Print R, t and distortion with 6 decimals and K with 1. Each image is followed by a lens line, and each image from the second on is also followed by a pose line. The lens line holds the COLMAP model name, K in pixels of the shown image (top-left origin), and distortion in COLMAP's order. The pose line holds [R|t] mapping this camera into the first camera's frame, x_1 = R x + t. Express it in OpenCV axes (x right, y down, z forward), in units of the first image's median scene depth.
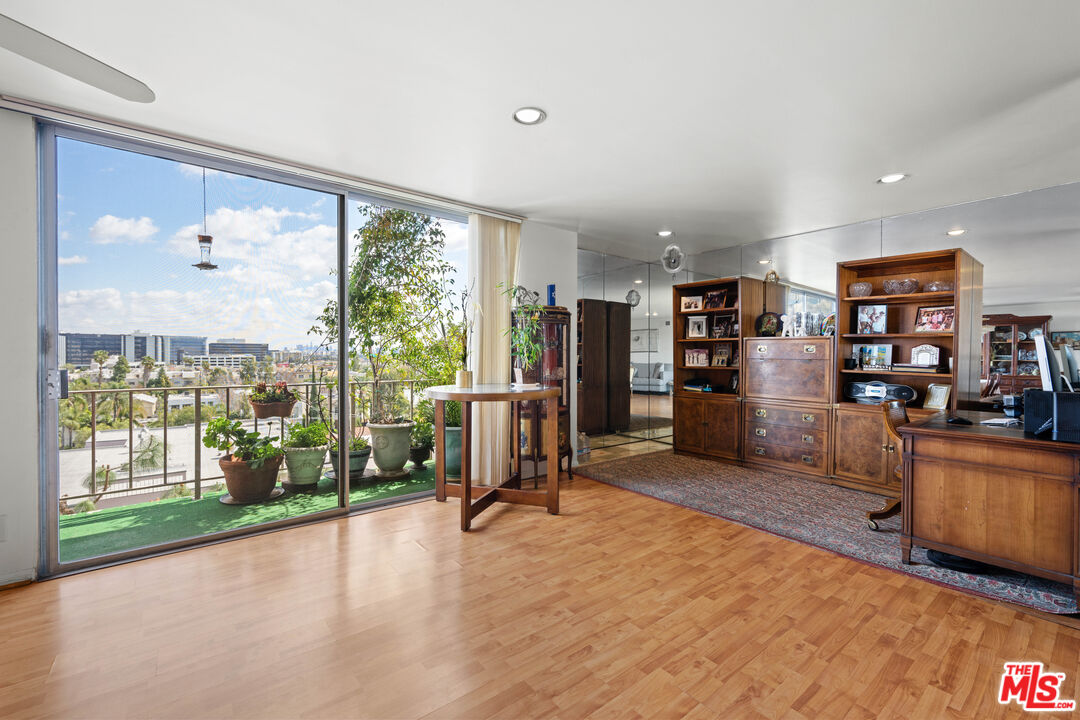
lens RADIAL K [[440.0, 0, 540.0], [0, 440.0, 357.2], [0, 0, 1]] dist [-0.000055, -0.000432]
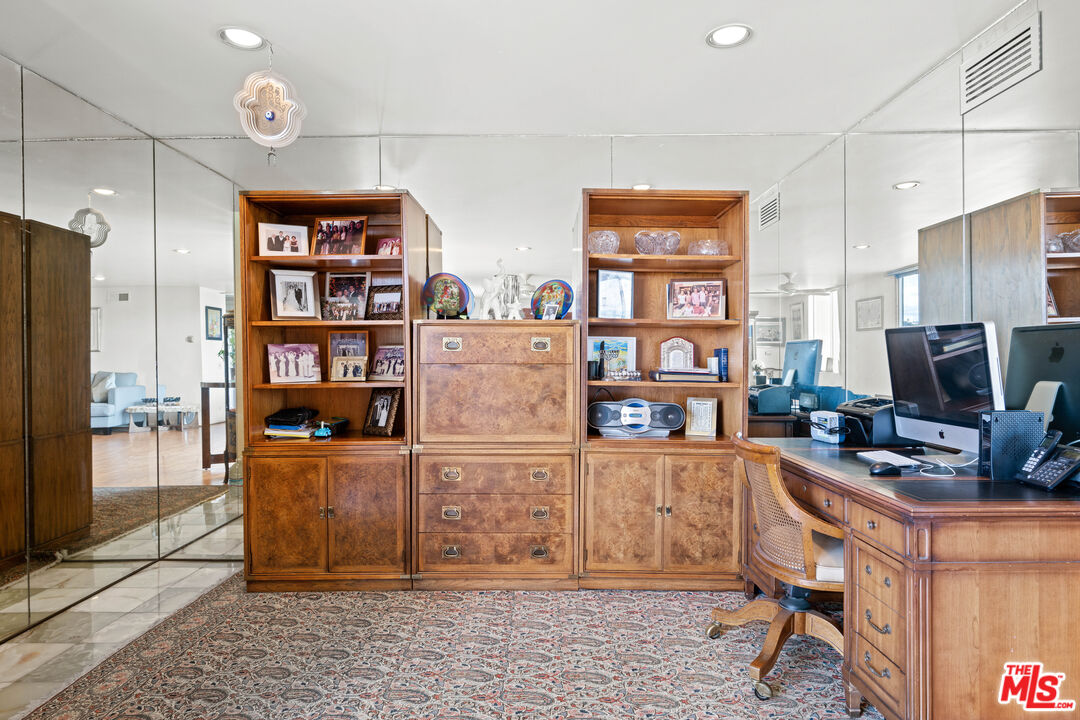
lens RADIAL K [[616.6, 0, 540.0], [0, 616.6, 360.0], [0, 0, 1]] dist [-0.002963, -0.000828]
pose [[0.629482, -0.013605, 0.776896, 0.032648], [0.012026, 0.999898, 0.007766, -0.004968], [-0.776922, 0.004454, 0.629581, 0.511047]]
